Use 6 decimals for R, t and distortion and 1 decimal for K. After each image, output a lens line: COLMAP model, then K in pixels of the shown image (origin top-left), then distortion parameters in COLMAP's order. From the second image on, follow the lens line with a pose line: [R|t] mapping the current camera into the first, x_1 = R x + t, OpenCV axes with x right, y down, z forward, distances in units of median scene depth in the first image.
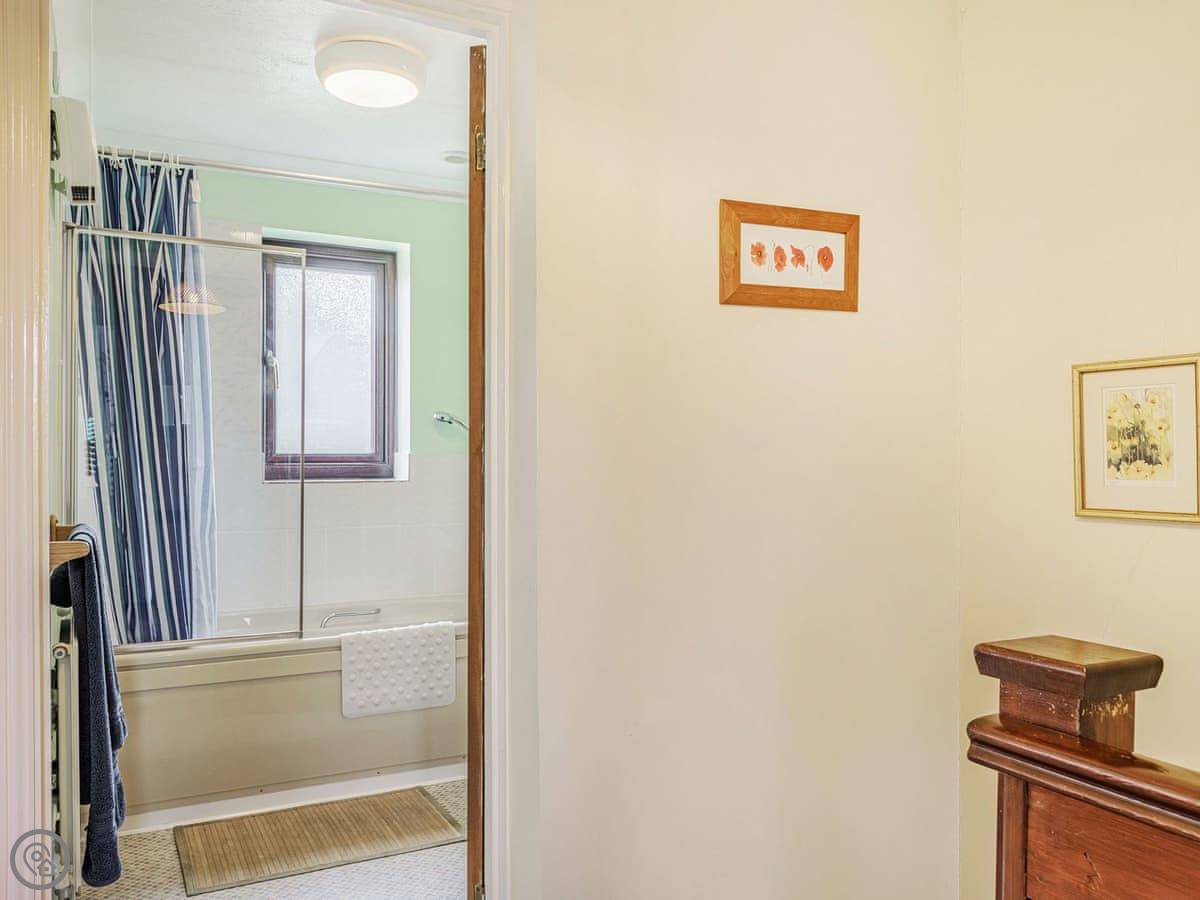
lens RADIAL K [[1009.3, 0, 600.7], [0, 1009.3, 455.4], [0, 0, 1]] dist [-0.008835, -0.018849]
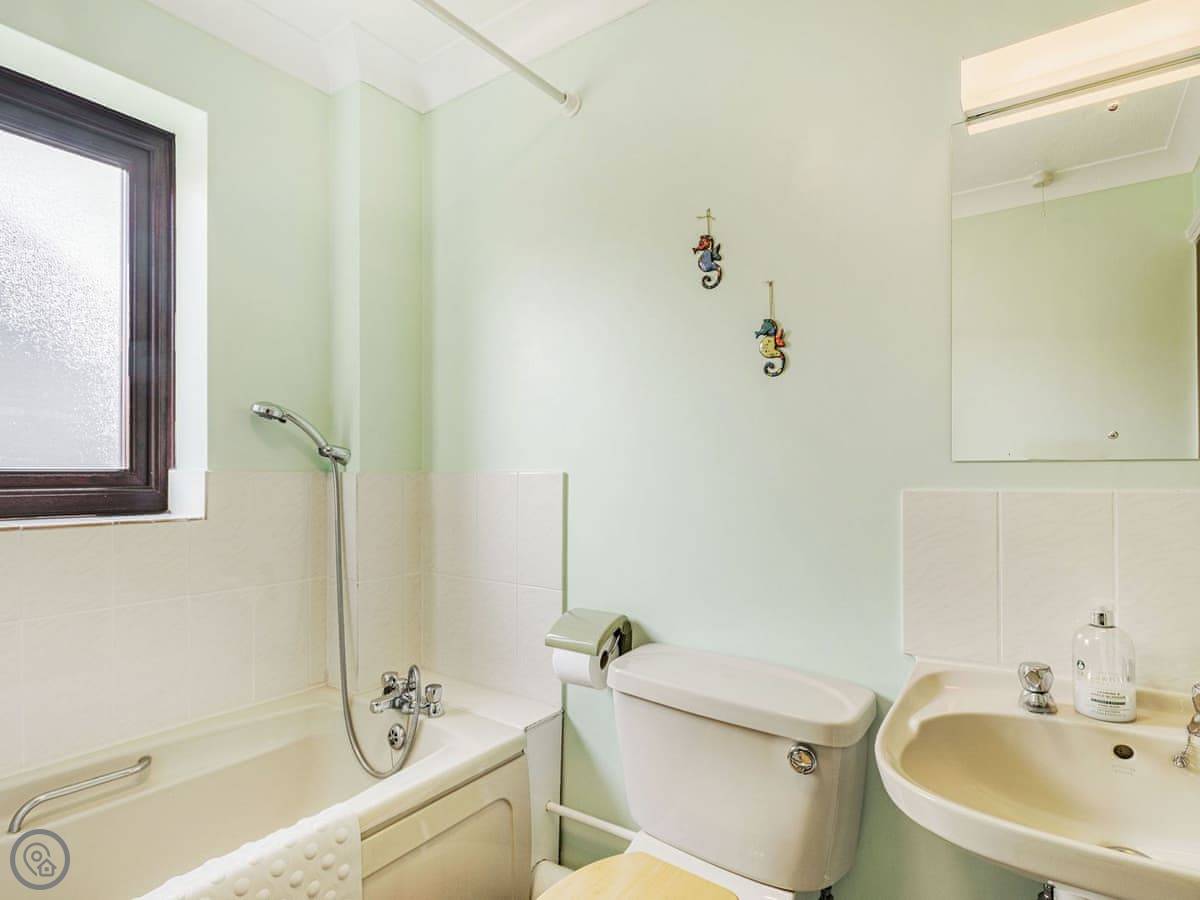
lens RADIAL K [[642.9, 0, 578.1], [0, 642.9, 472.9], [0, 0, 1]] dist [-0.005974, 0.001065]
pose [[0.897257, 0.000256, 0.441508, -0.206264], [0.002000, 0.999987, -0.004646, 0.001862], [-0.441504, 0.005052, 0.897245, 0.736450]]
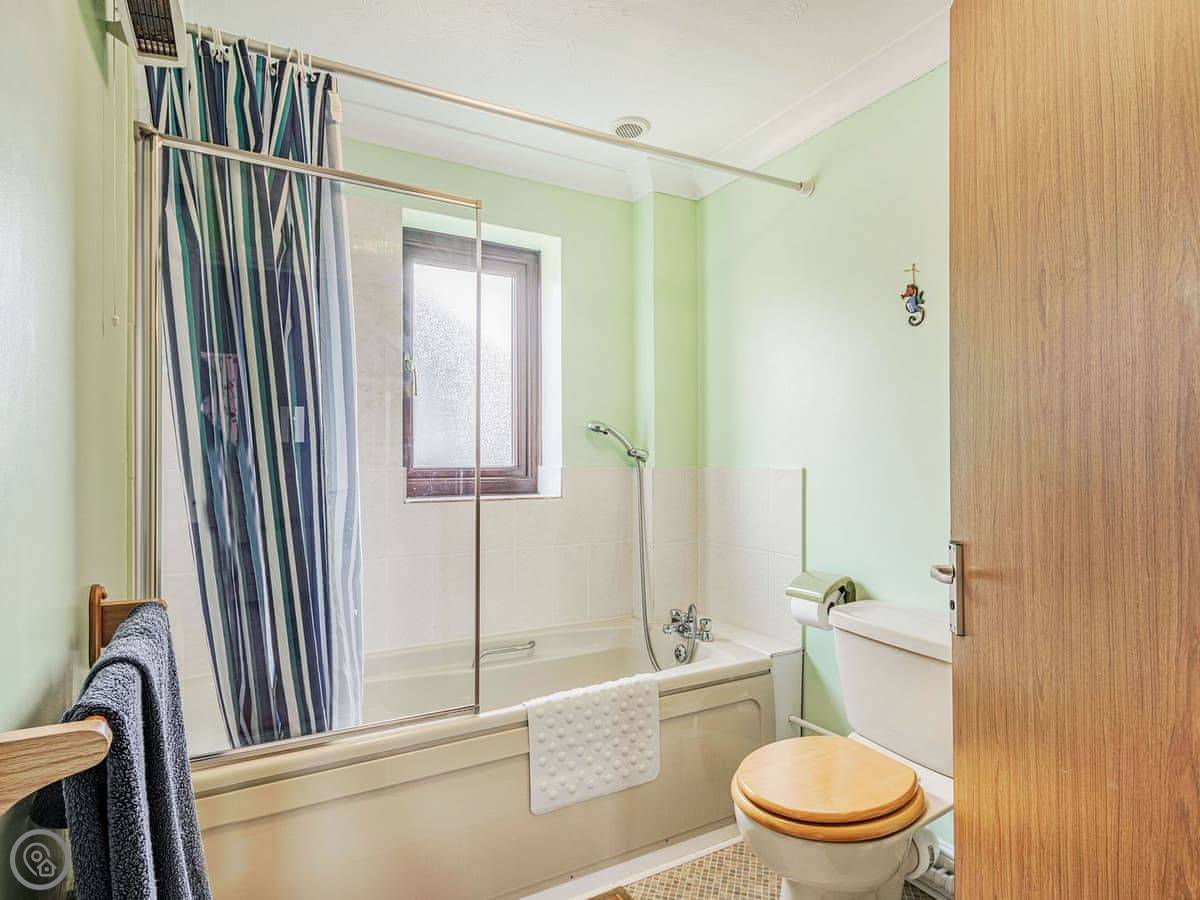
lens RADIAL K [[642.9, 0, 590.9], [0, 642.9, 461.0], [0, 0, 1]] dist [-0.005974, 0.001065]
pose [[0.999101, -0.004854, 0.042108, -0.241204], [0.005021, 0.999980, -0.003858, -0.006373], [-0.042088, 0.004066, 0.999106, 0.536691]]
